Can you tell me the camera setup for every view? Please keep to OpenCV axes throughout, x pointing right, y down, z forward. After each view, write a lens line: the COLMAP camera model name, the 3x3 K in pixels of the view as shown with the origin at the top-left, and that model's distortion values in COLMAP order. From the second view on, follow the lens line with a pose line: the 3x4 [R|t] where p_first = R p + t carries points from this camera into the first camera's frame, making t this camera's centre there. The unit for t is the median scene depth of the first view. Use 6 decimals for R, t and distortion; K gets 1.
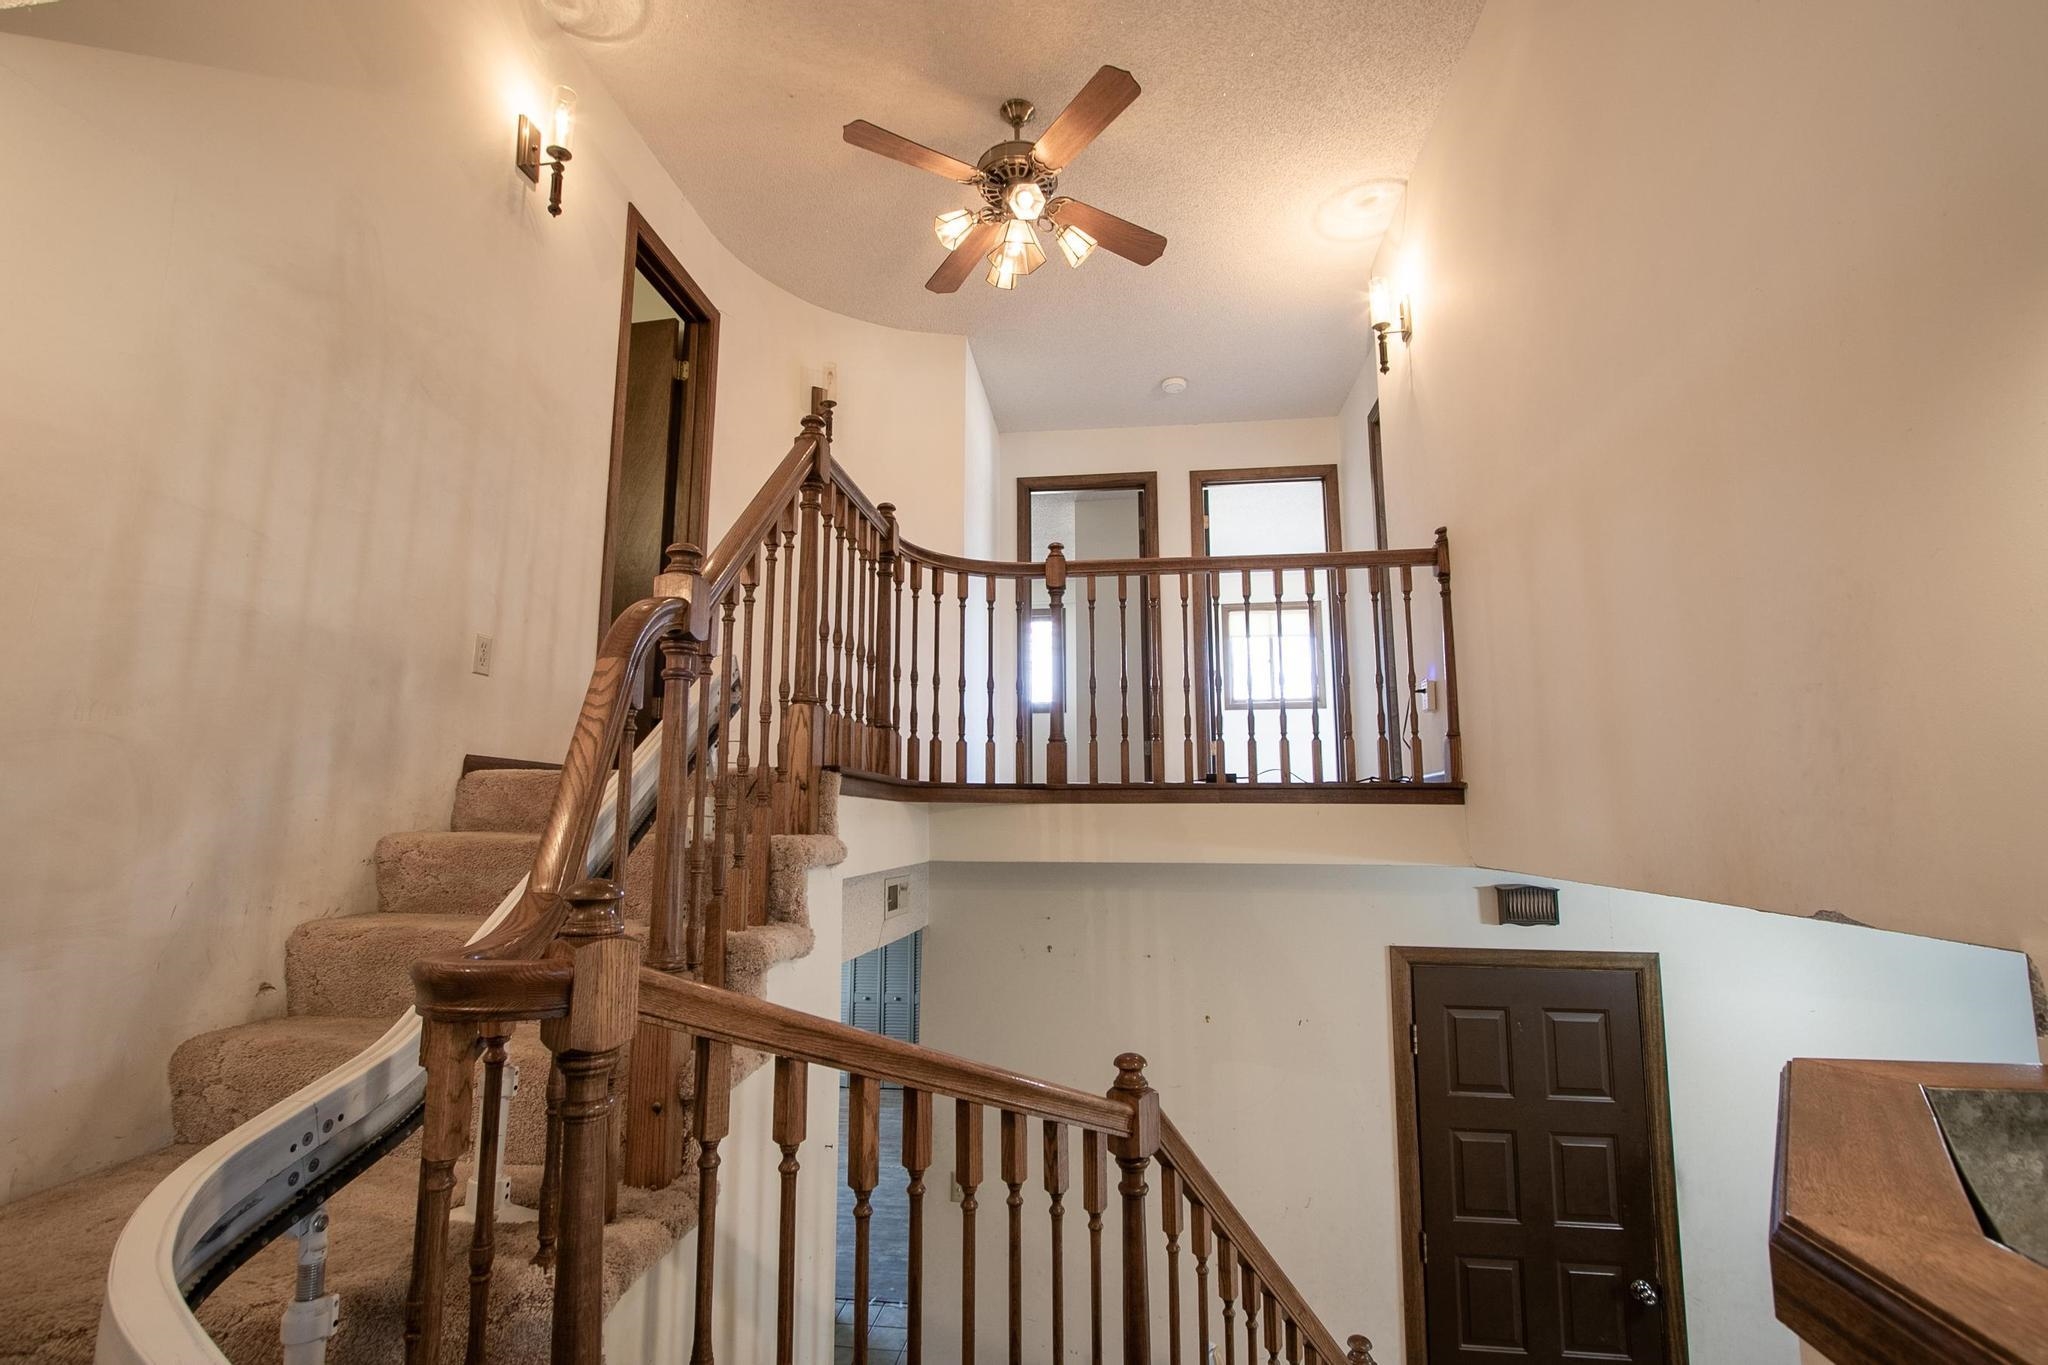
lens RADIAL K [[945.0, 0, 1005.1], [0, 945.0, 683.6], [0, 0, 1]] dist [-0.022246, 0.014116]
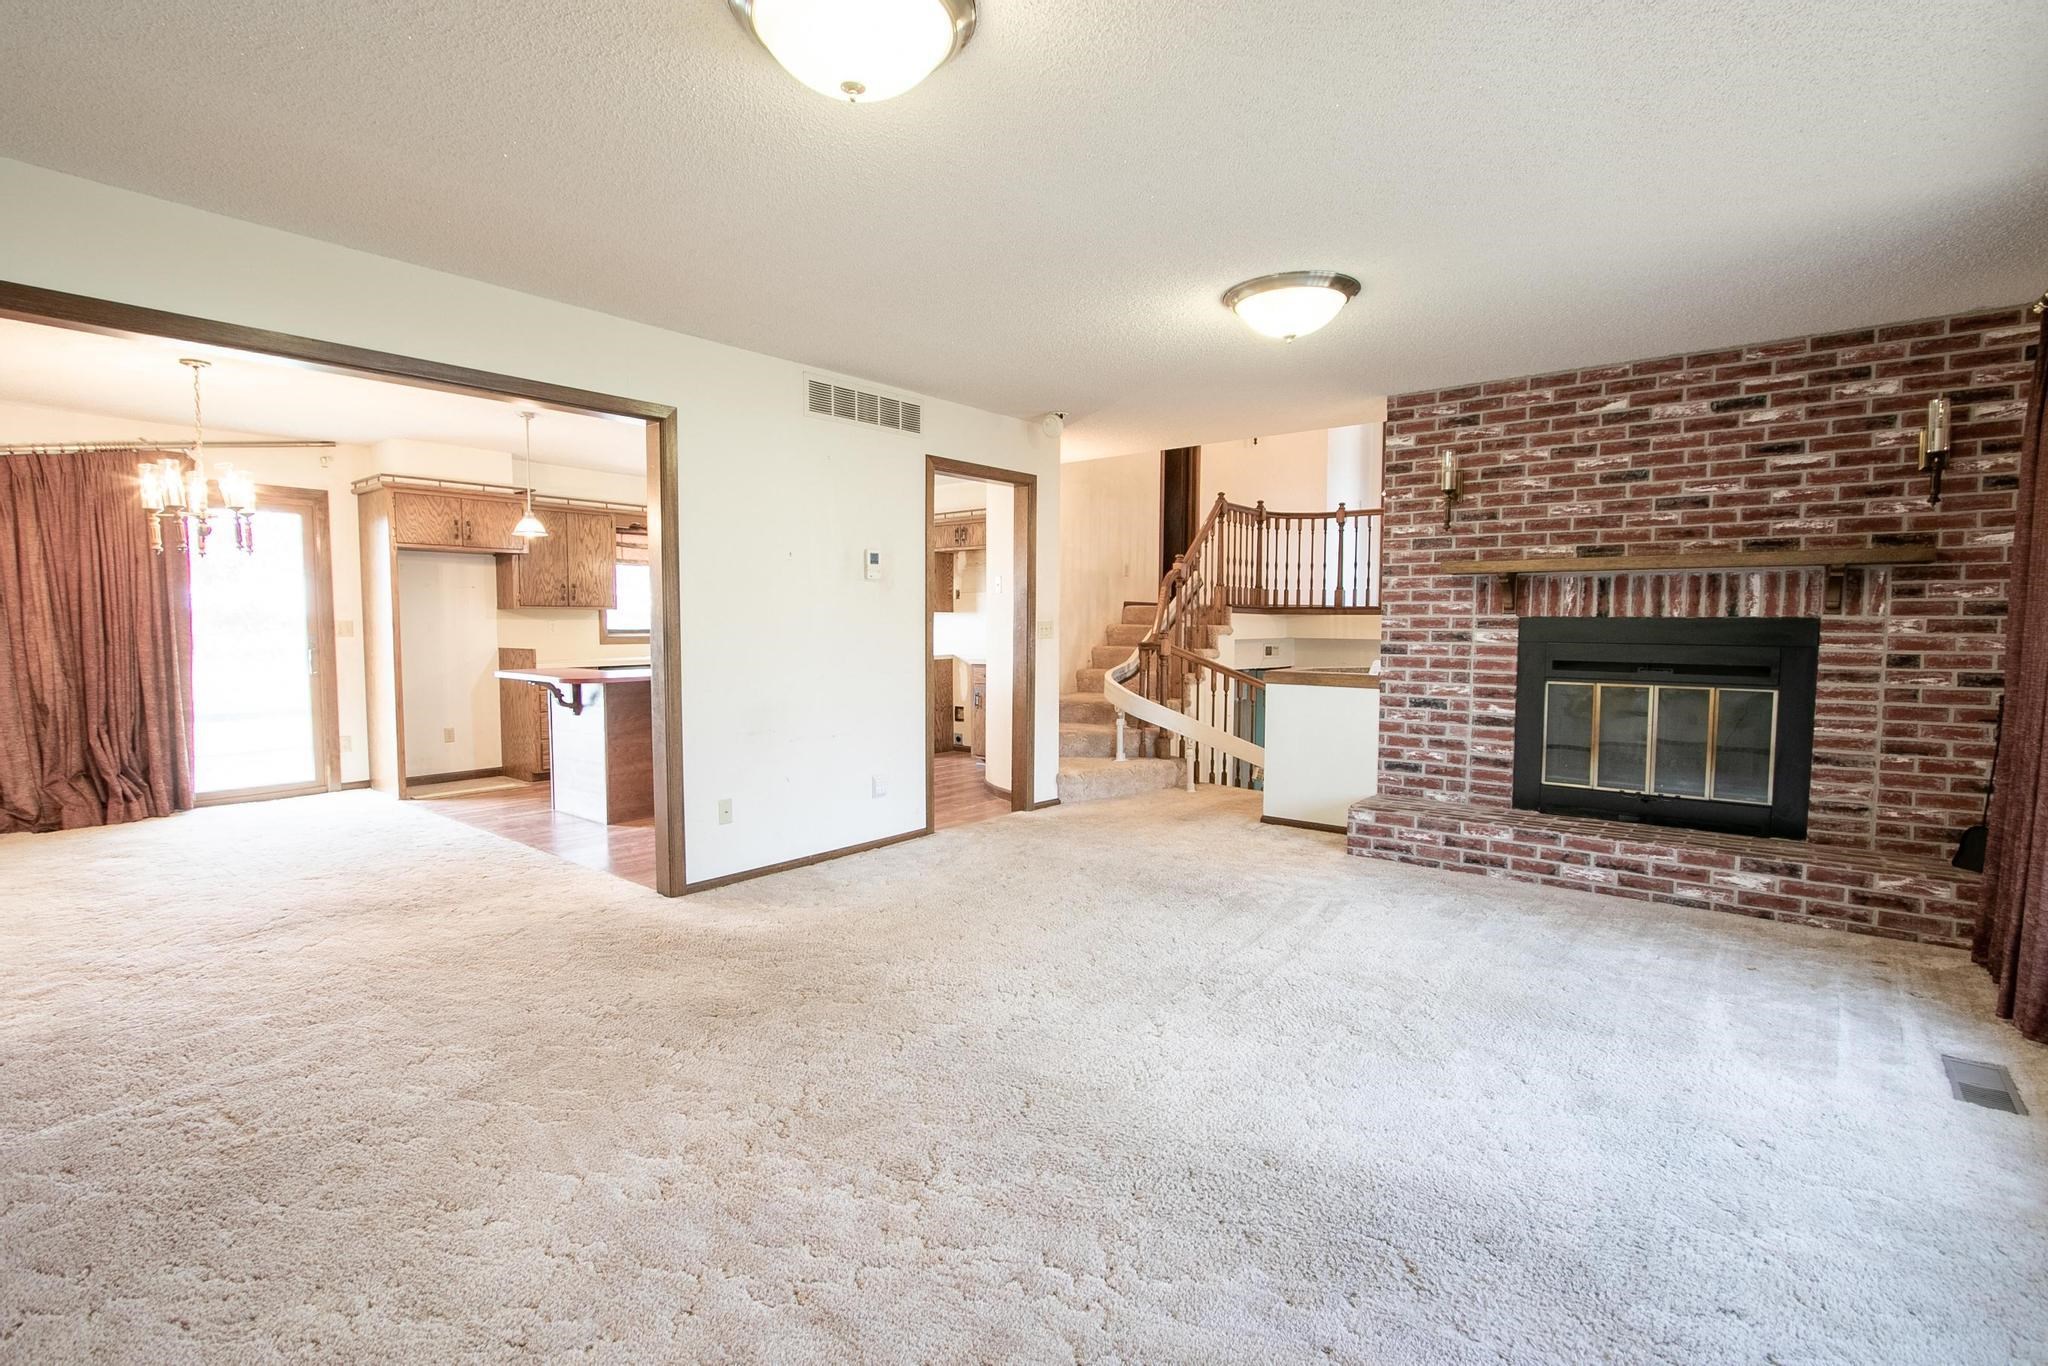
lens RADIAL K [[942.5, 0, 1009.9], [0, 942.5, 684.2], [0, 0, 1]] dist [-0.015771, 0.000639]
pose [[0.848290, 0.037450, -0.528206, 0.648914], [0.071500, 0.980260, 0.184330, -0.212598], [0.524682, -0.194132, 0.828867, -1.541057]]
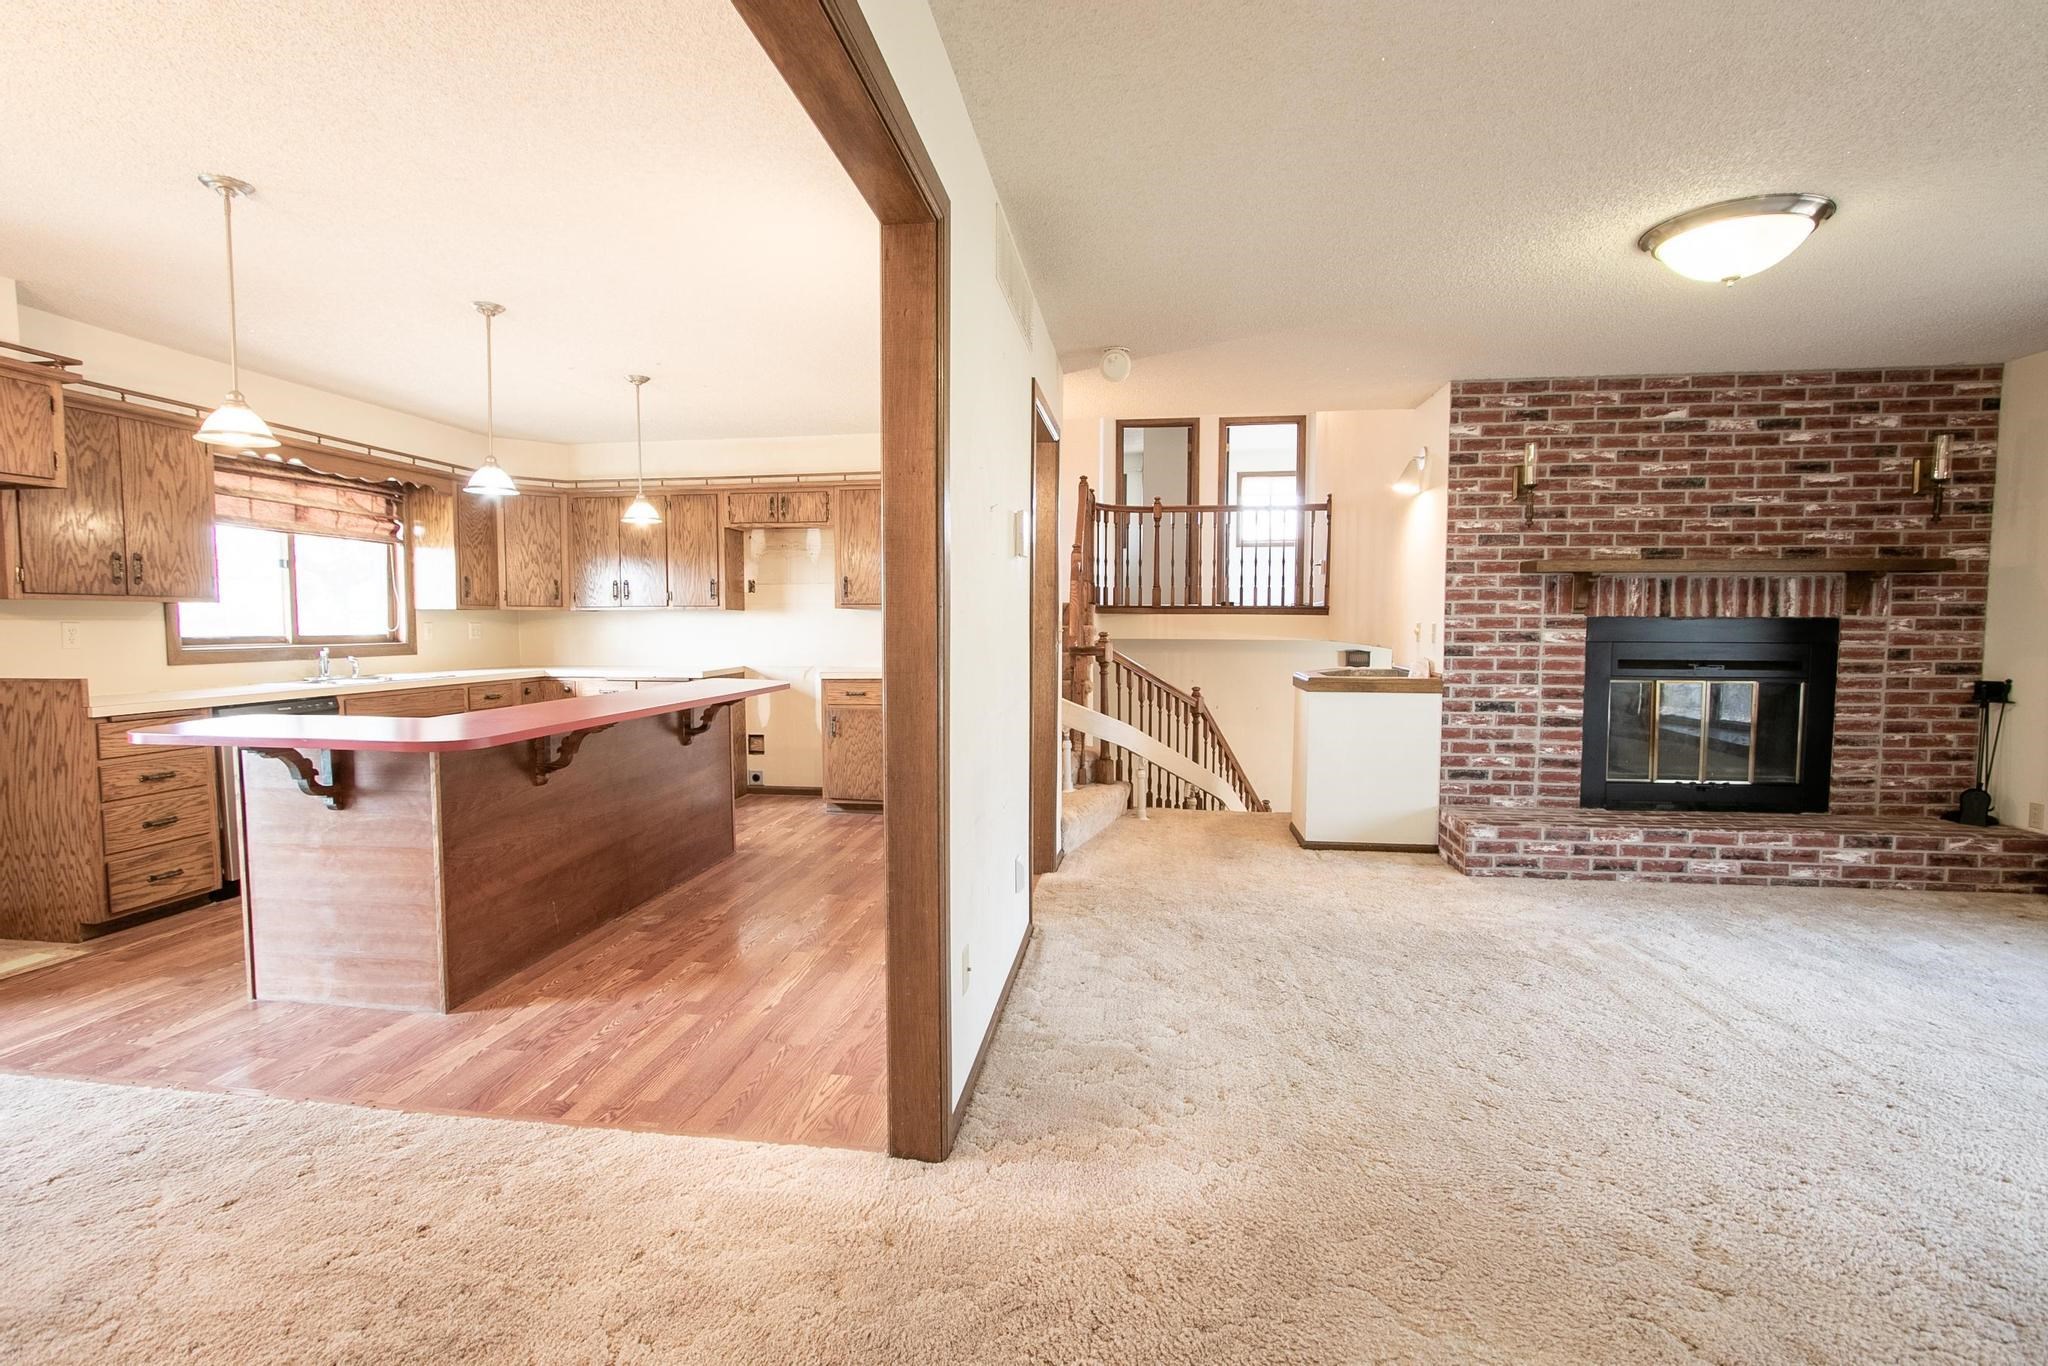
lens RADIAL K [[942.5, 0, 1009.9], [0, 942.5, 684.2], [0, 0, 1]] dist [-0.015771, 0.000639]
pose [[0.999946, 0.001524, -0.010281, -0.293235], [0.000614, 0.978815, 0.204746, -0.187272], [0.010375, -0.204741, 0.978761, -1.363556]]
